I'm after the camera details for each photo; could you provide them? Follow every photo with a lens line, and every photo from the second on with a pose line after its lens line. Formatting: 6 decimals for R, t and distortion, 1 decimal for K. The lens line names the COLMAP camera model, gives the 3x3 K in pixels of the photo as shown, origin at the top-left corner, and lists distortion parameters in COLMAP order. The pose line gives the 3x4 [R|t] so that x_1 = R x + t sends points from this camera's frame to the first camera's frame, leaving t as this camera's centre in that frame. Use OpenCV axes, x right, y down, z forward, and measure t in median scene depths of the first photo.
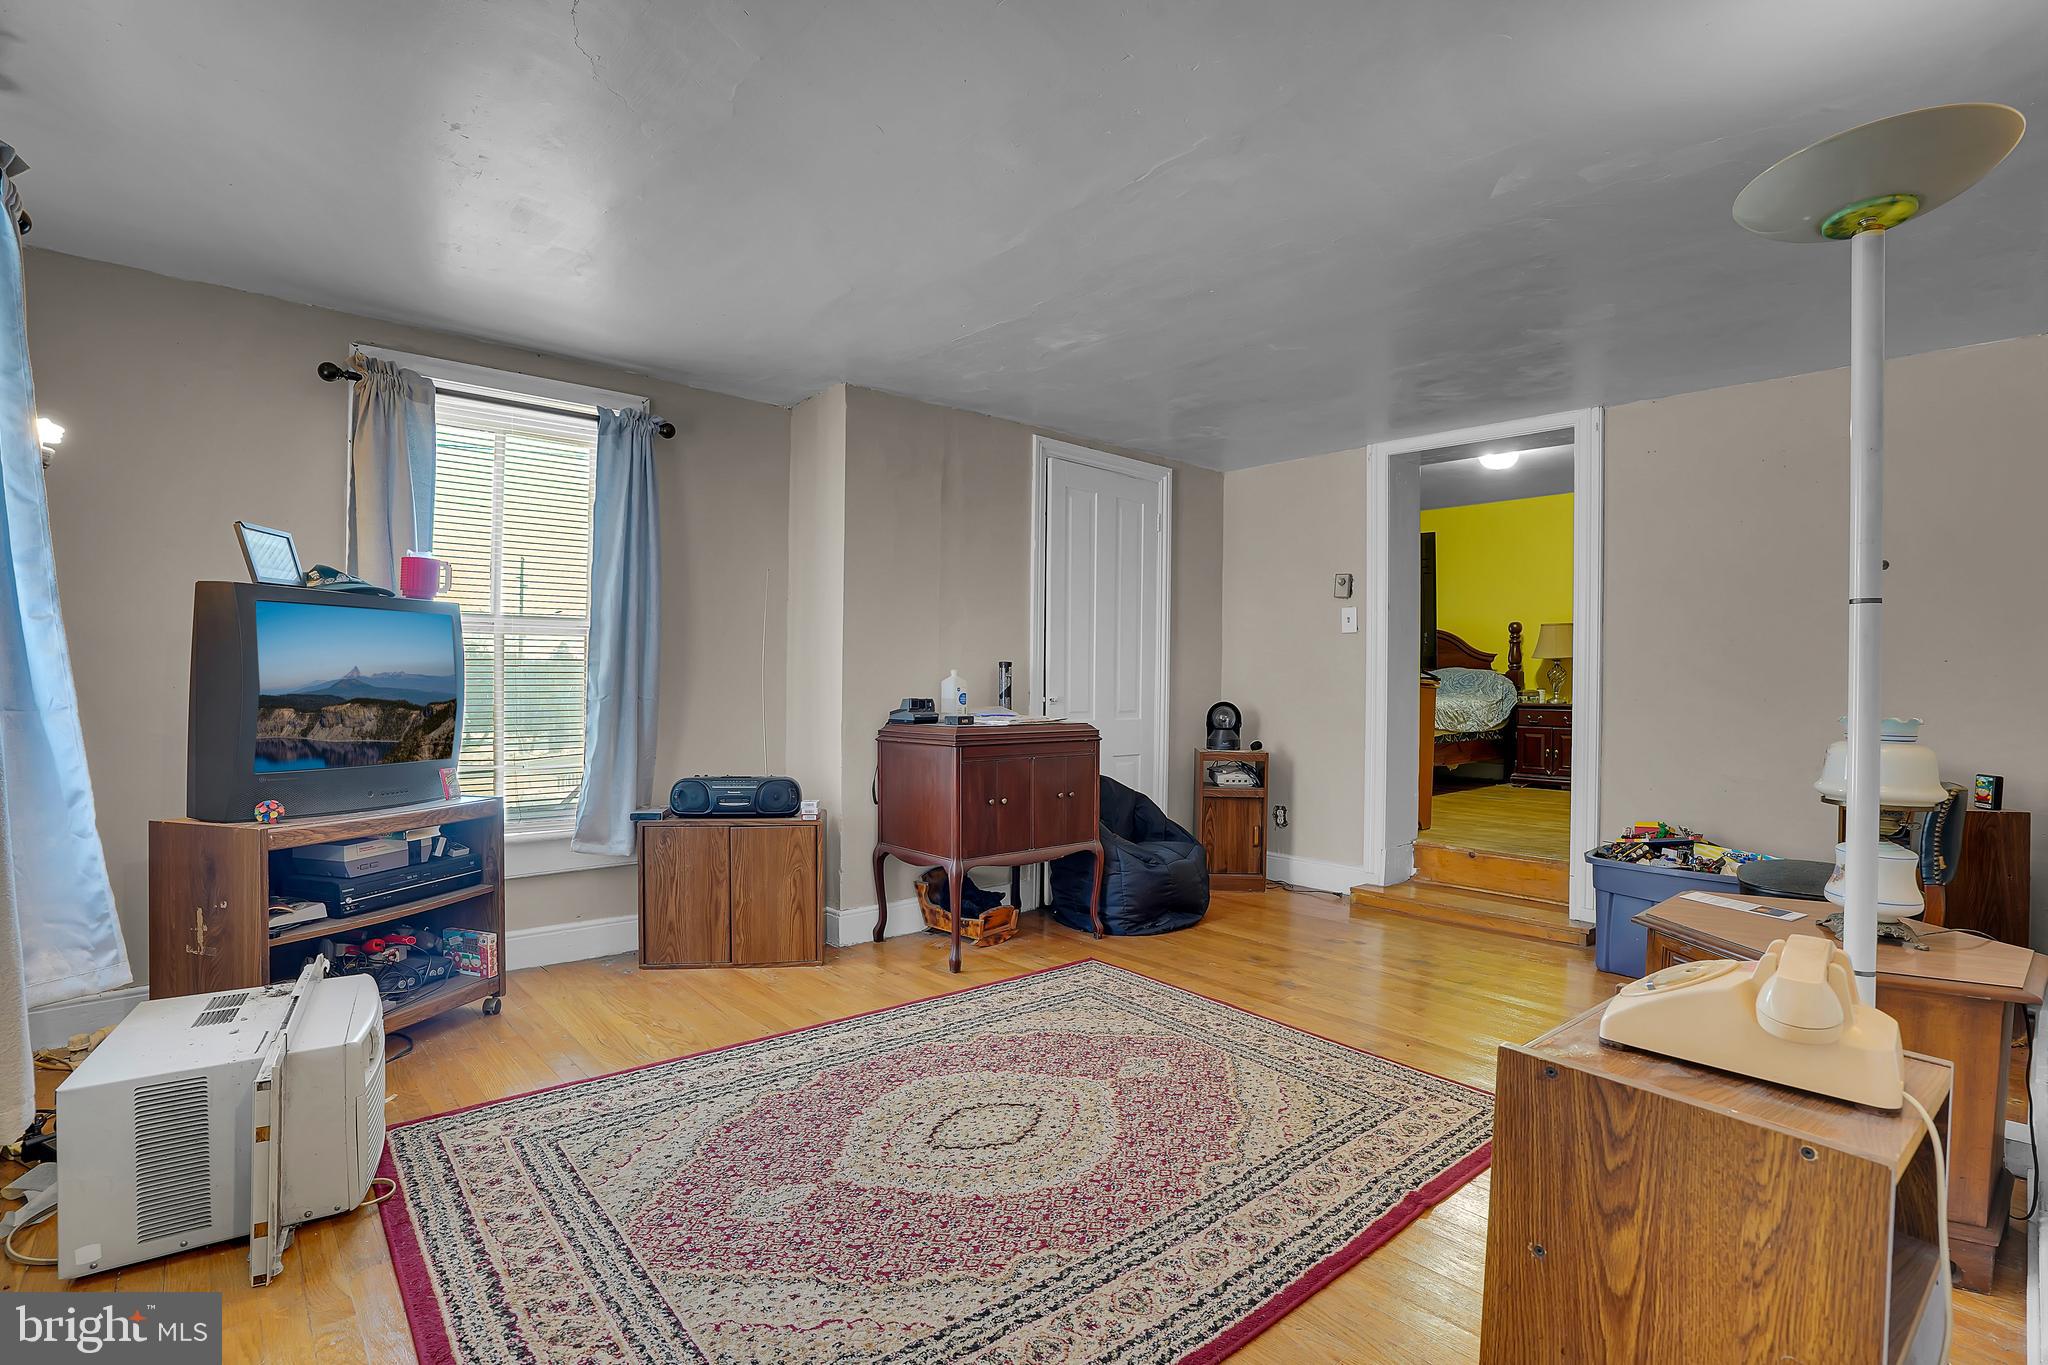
lens RADIAL K [[952.6, 0, 1017.3], [0, 952.6, 686.6], [0, 0, 1]] dist [-0.059668, 0.018916]
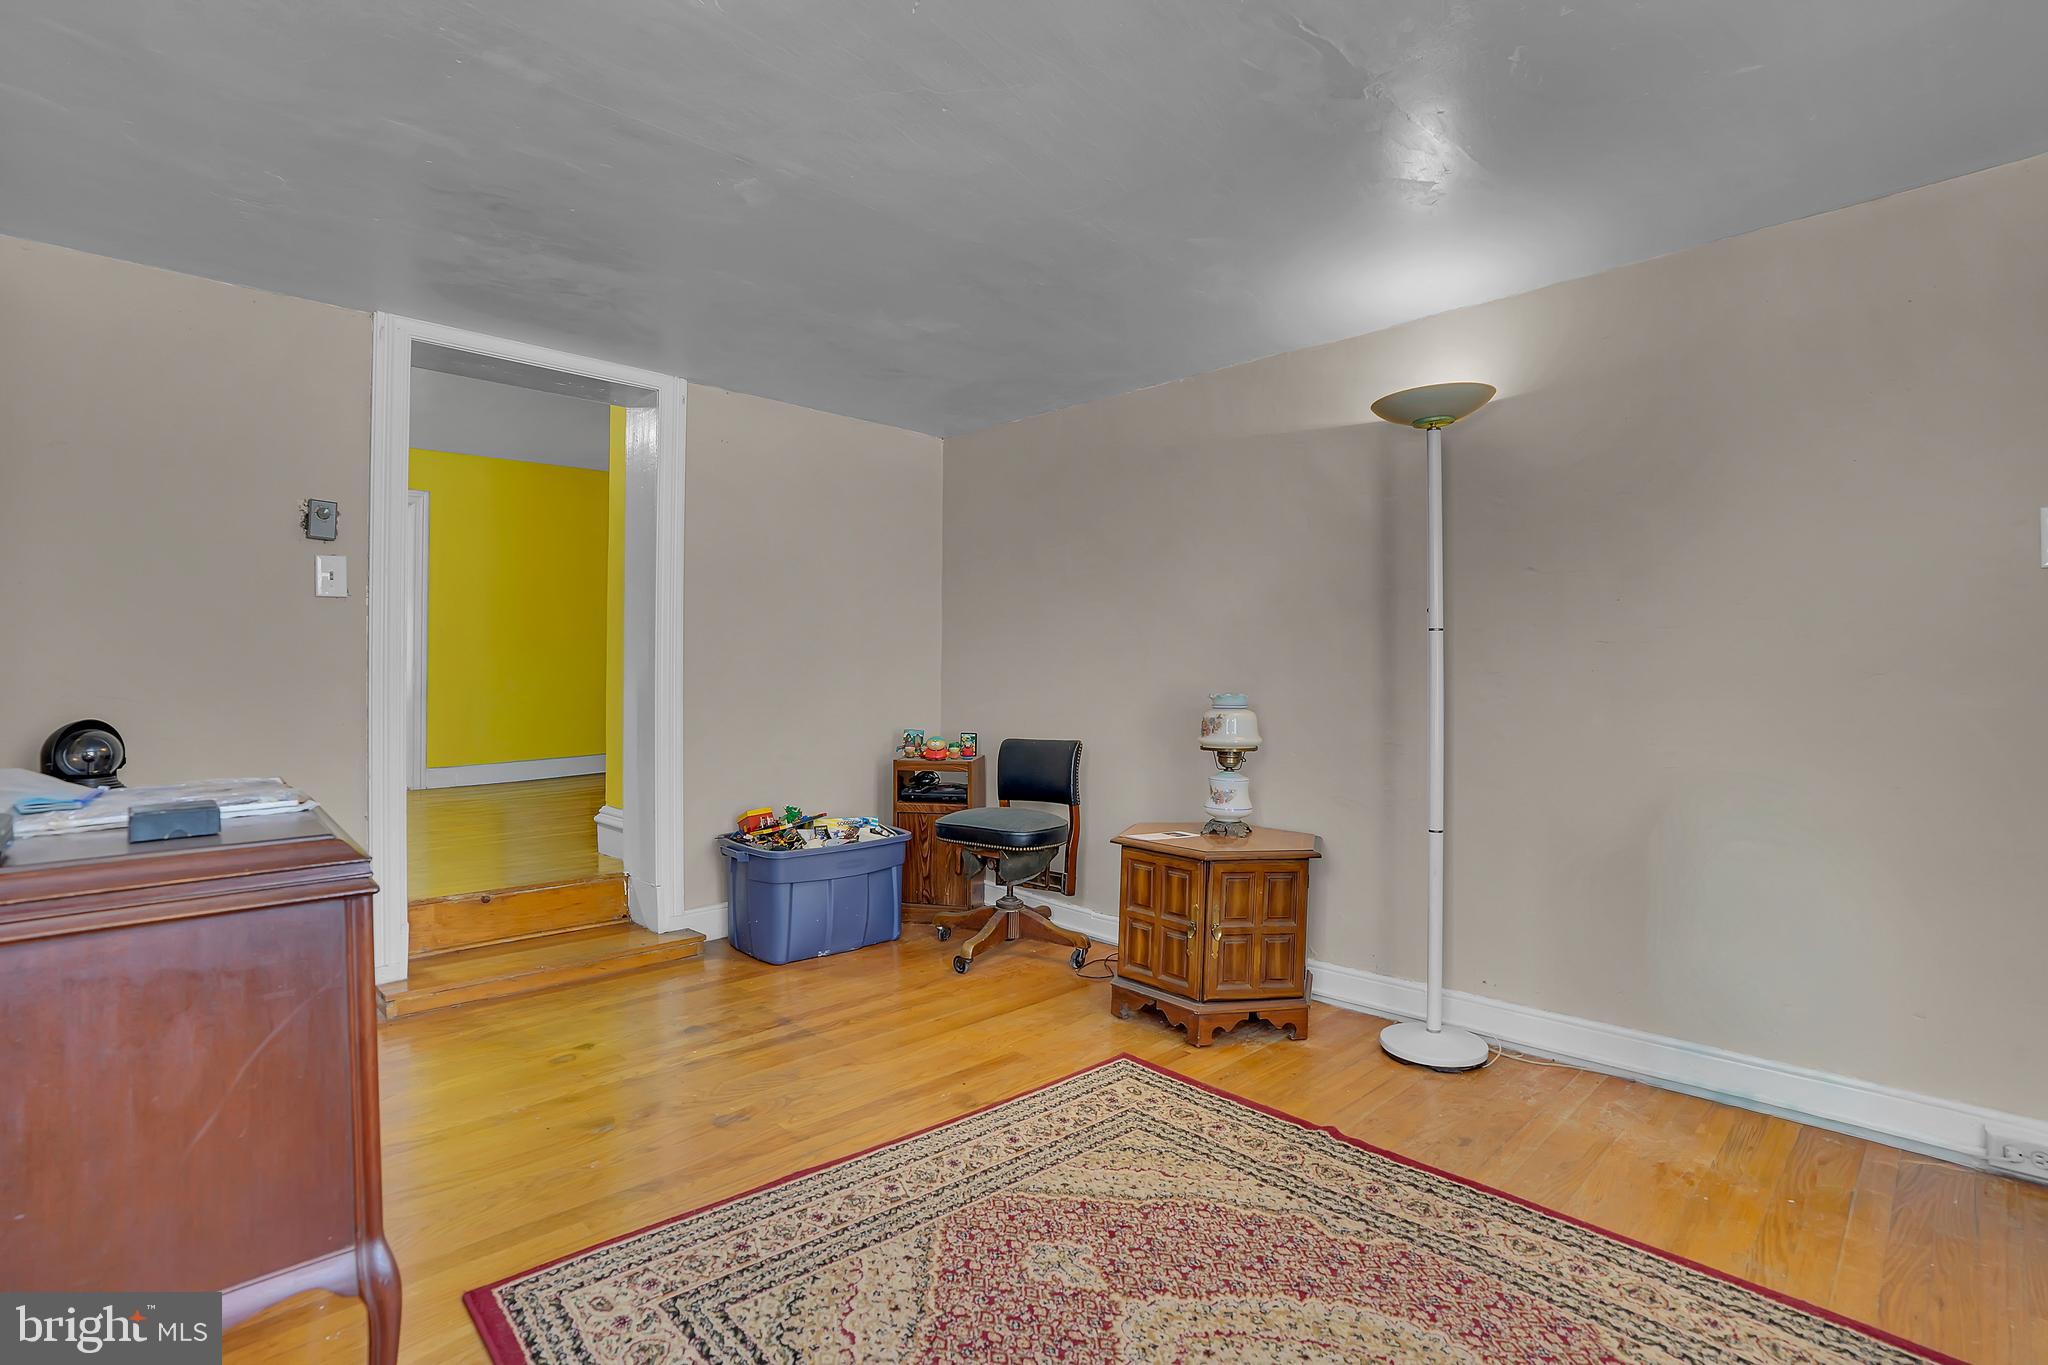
lens RADIAL K [[952.6, 0, 1017.3], [0, 952.6, 686.6], [0, 0, 1]] dist [-0.059668, 0.018916]
pose [[-0.038341, -0.020567, 0.999053, -0.454769], [0.007189, 0.999757, 0.020858, -0.012888], [-0.999239, 0.007981, -0.038184, 0.940166]]
